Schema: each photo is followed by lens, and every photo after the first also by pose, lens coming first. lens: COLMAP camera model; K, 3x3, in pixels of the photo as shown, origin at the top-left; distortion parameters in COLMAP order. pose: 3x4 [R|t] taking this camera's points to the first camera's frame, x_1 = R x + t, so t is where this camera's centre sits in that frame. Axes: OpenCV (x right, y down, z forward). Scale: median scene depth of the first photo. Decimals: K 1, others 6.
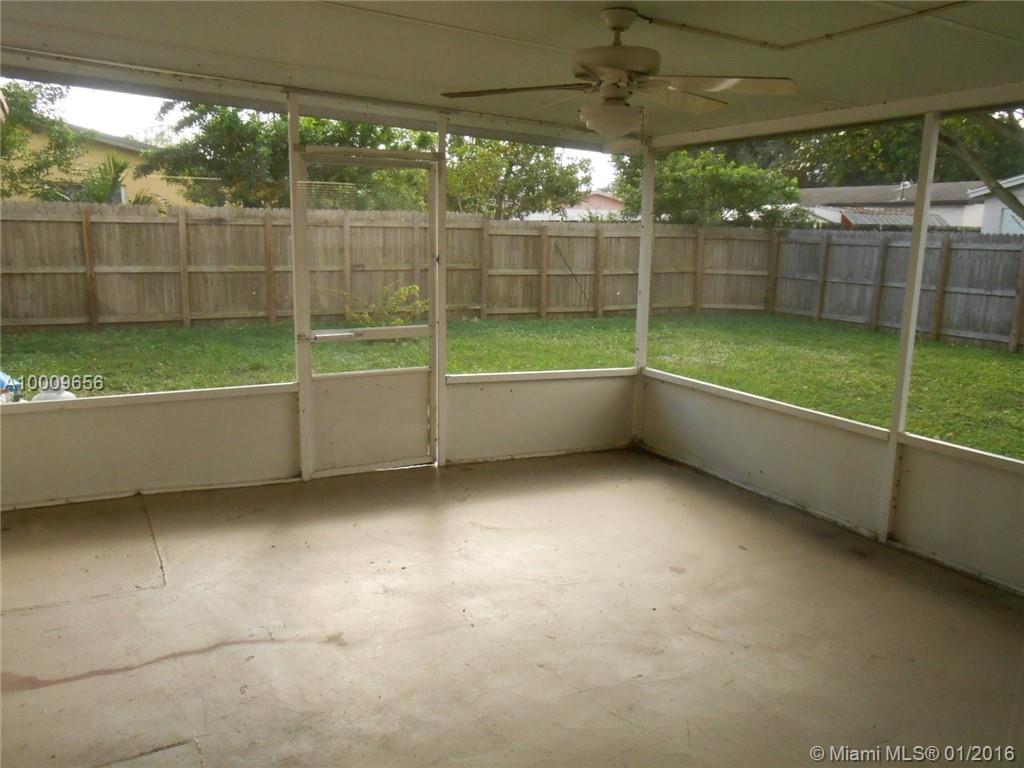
lens RADIAL K [[789.7, 0, 514.1], [0, 789.7, 388.4], [0, 0, 1]] dist [-0.039506, 0.049256]
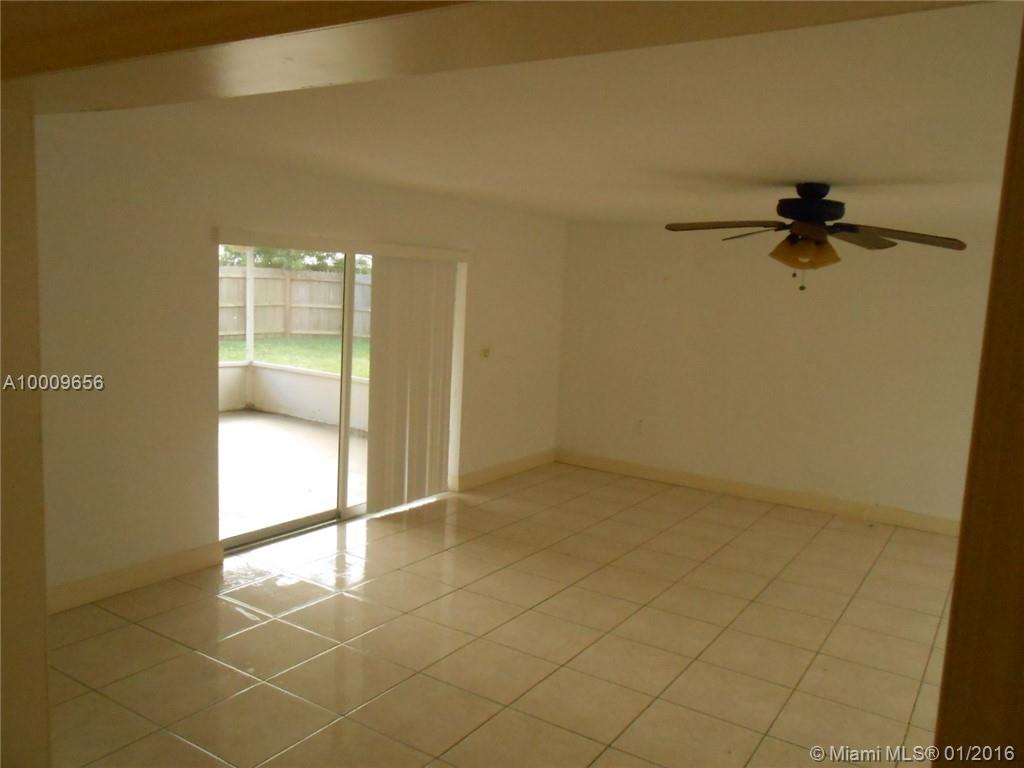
lens RADIAL K [[789.7, 0, 517.0], [0, 789.7, 381.9], [0, 0, 1]] dist [-0.039506, 0.049256]
pose [[0.876425, -0.040932, 0.479796, -0.058791], [0.063670, 0.997483, -0.031206, 0.040401], [-0.477311, 0.057899, 0.876825, -0.298079]]
